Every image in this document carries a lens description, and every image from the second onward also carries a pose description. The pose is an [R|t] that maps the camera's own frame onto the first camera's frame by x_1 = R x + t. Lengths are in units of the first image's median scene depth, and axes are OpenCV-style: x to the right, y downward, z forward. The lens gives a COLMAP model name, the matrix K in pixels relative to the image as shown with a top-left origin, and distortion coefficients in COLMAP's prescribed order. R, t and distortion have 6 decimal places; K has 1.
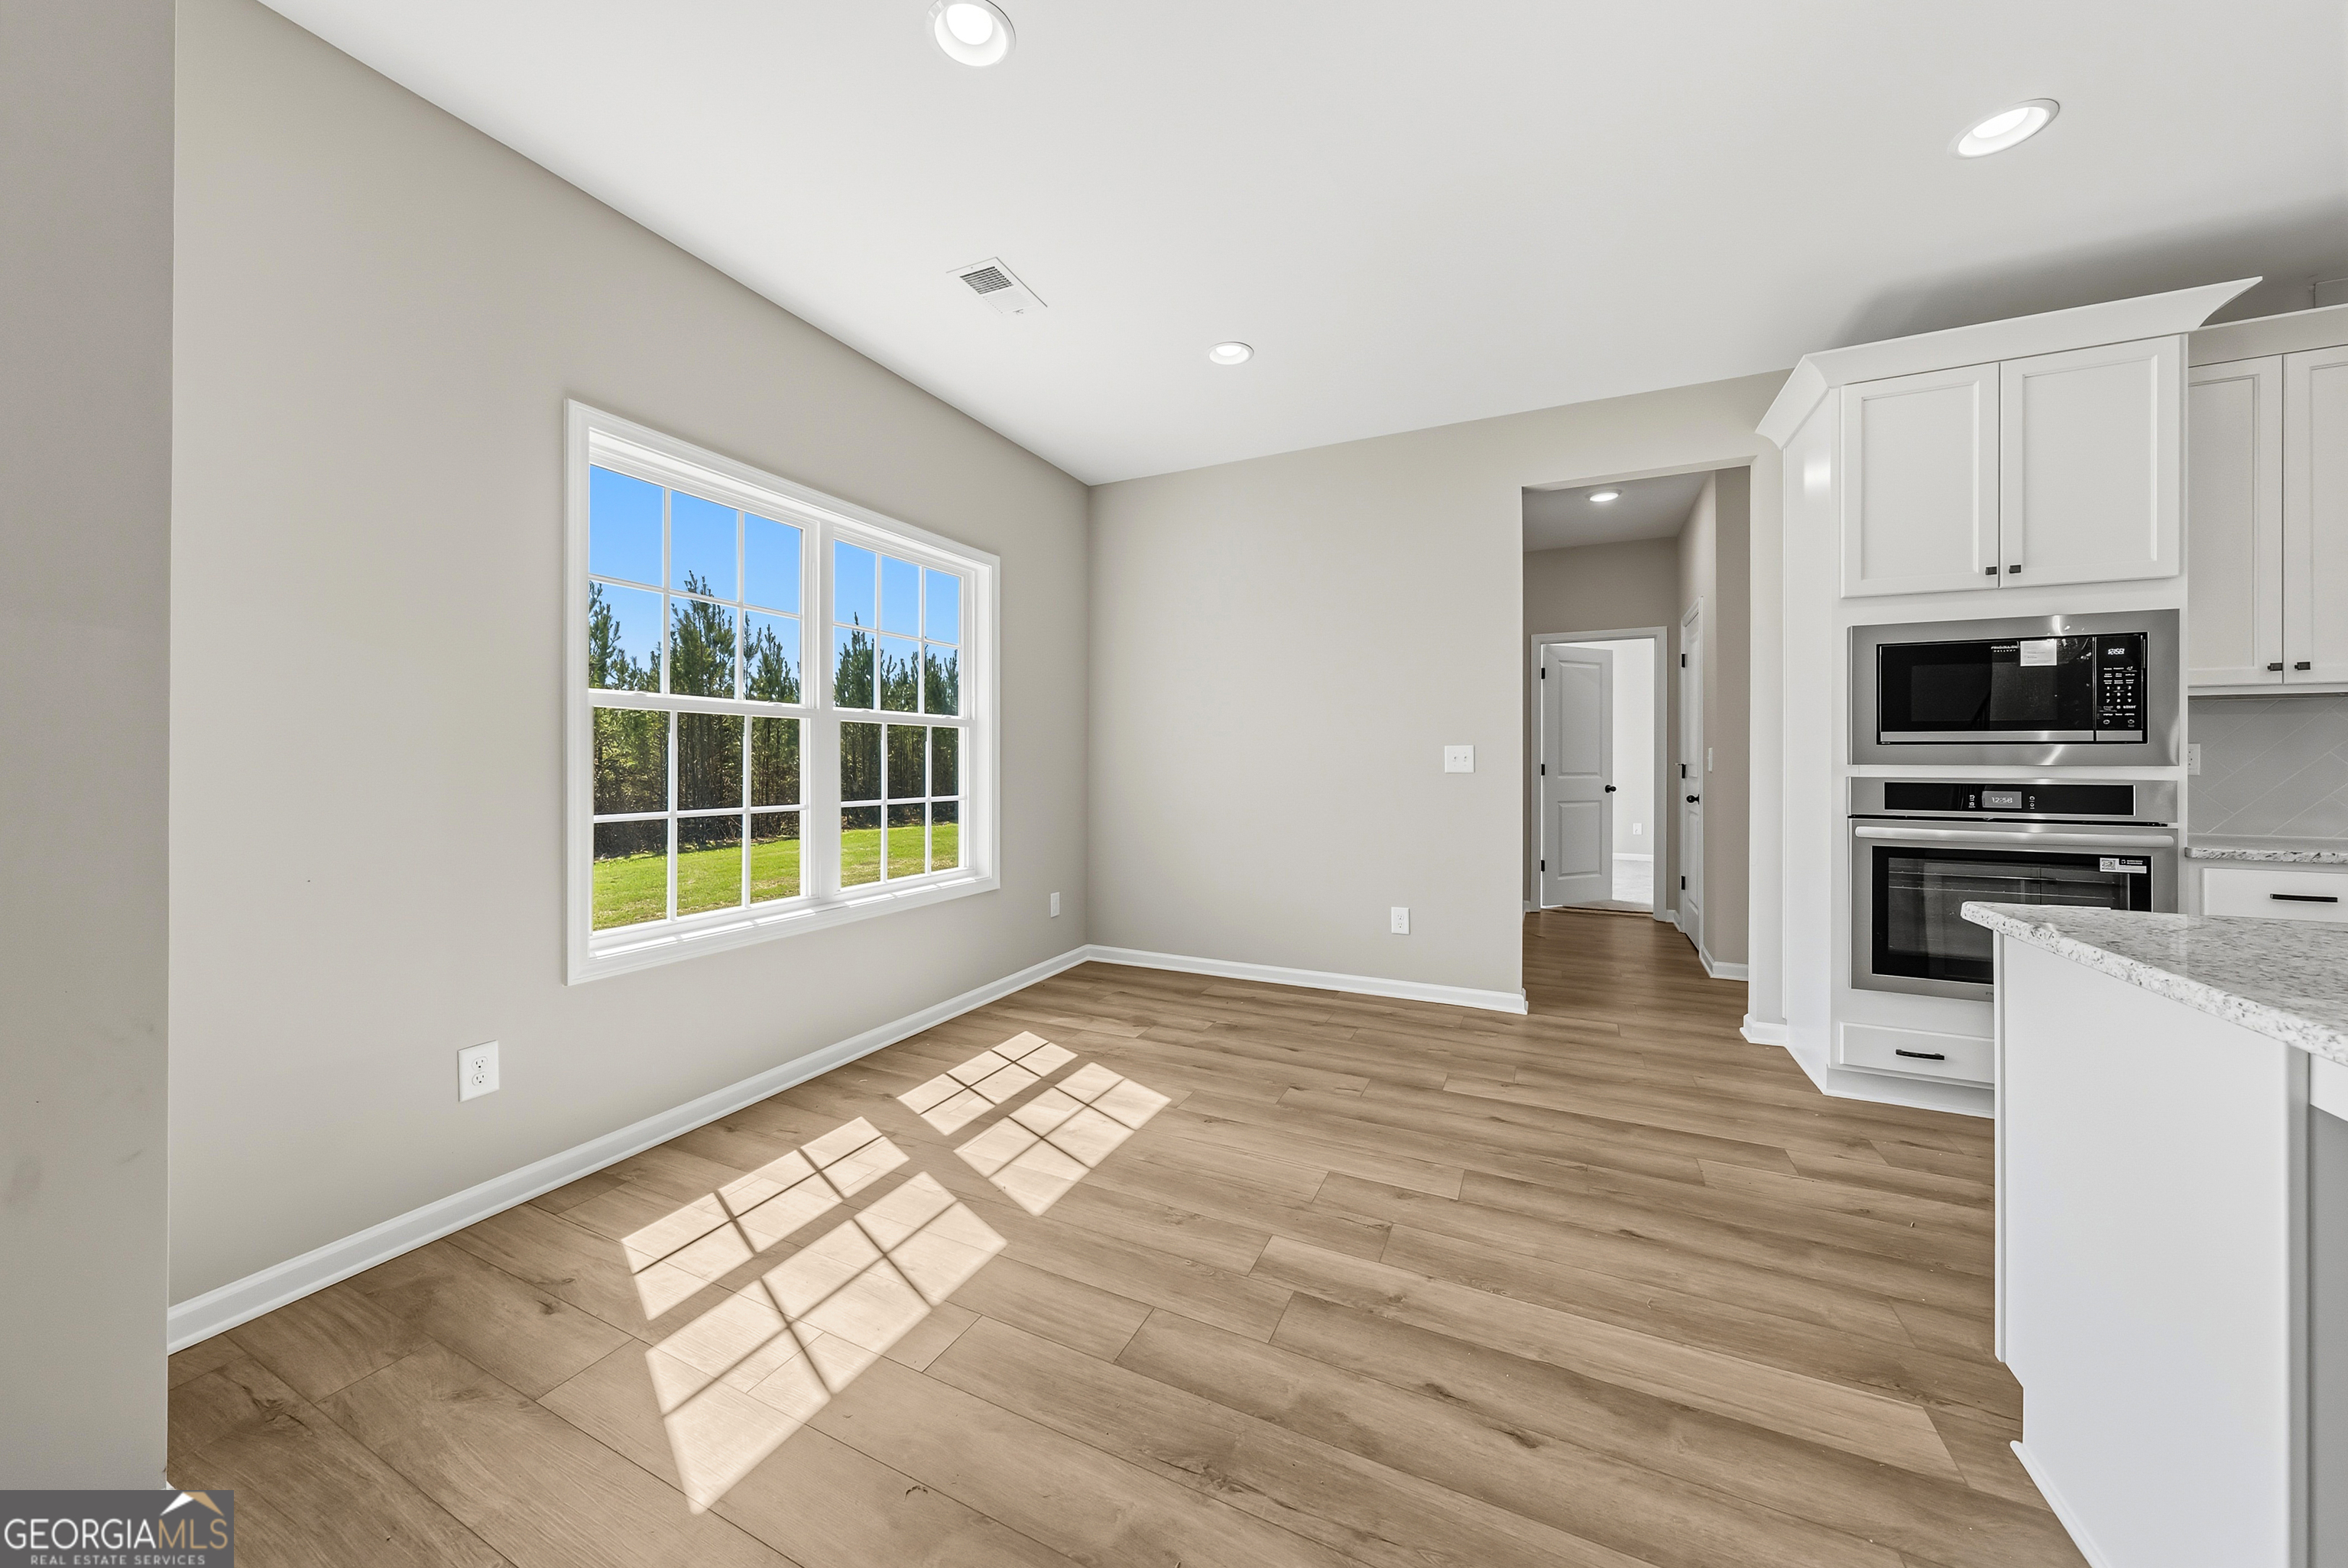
lens RADIAL K [[803.5, 0, 1161.7], [0, 803.5, 755.3], [0, 0, 1]] dist [-0.003914, 0.000668]
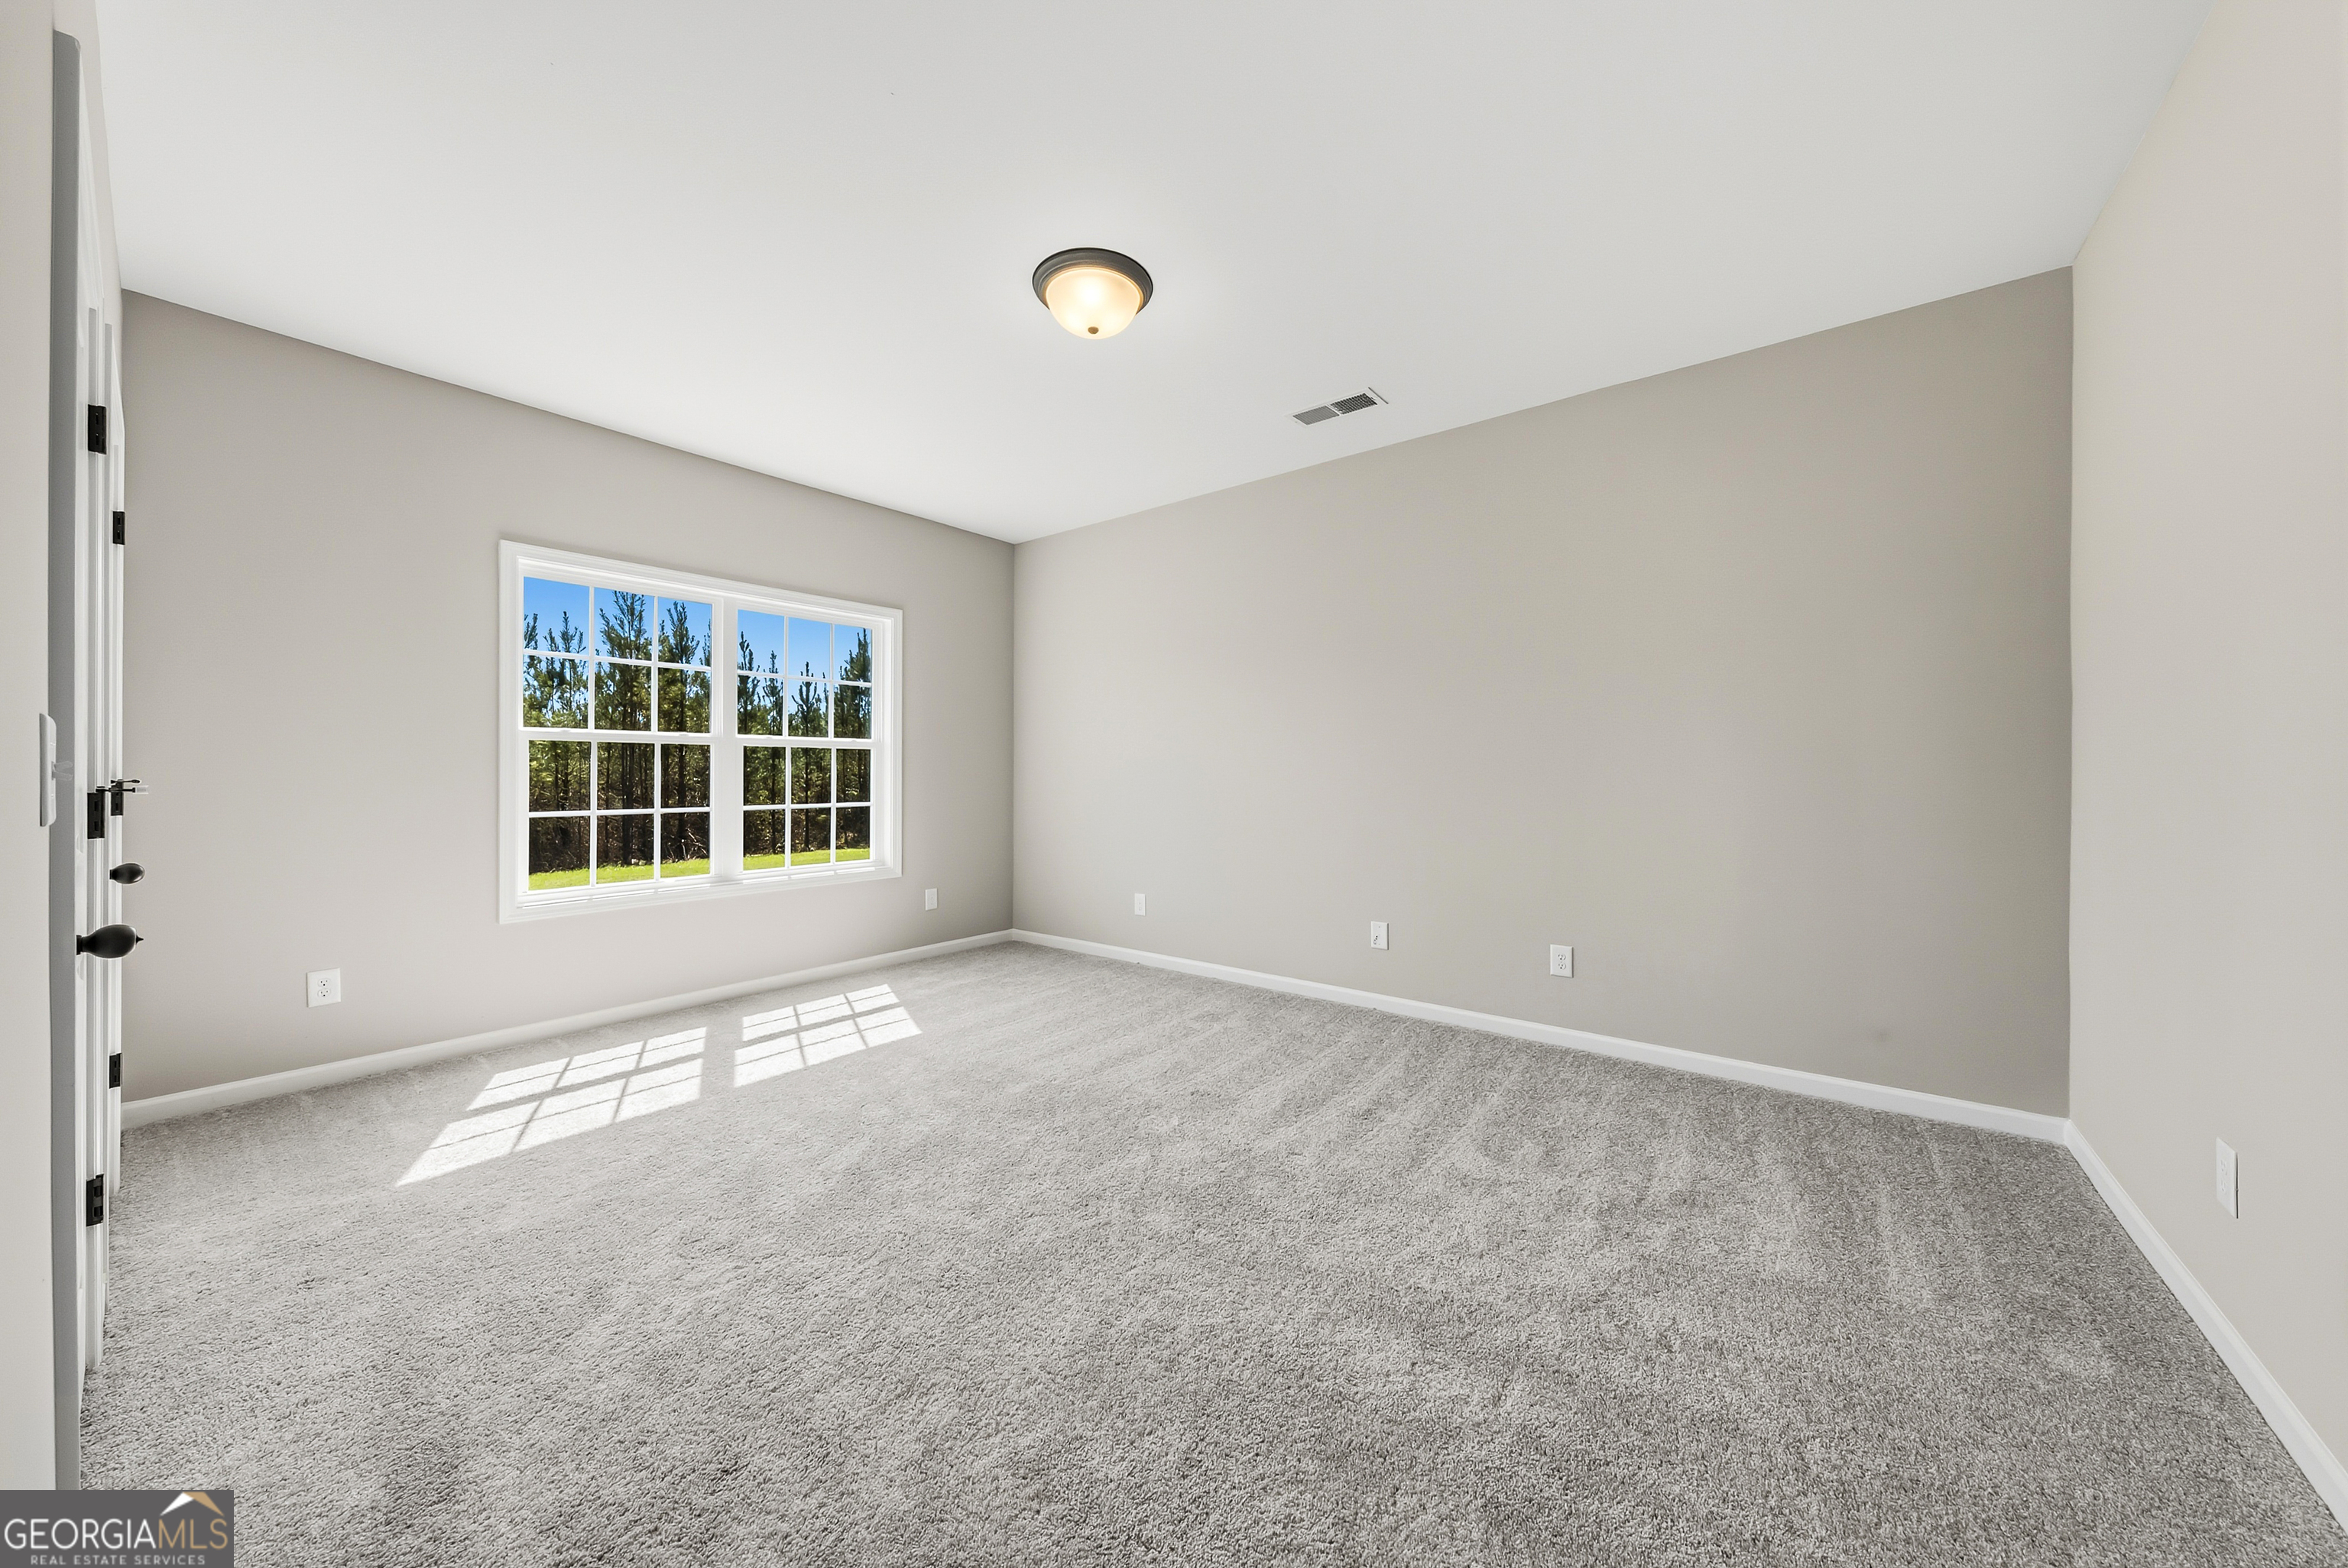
lens RADIAL K [[803.5, 0, 1182.1], [0, 803.5, 769.1], [0, 0, 1]] dist [-0.003914, 0.000668]
pose [[0.981373, -0.004814, -0.192053, 0.616869], [0.004820, 0.999988, -0.000434, 0.000938], [0.192053, -0.000499, 0.981385, -0.187056]]
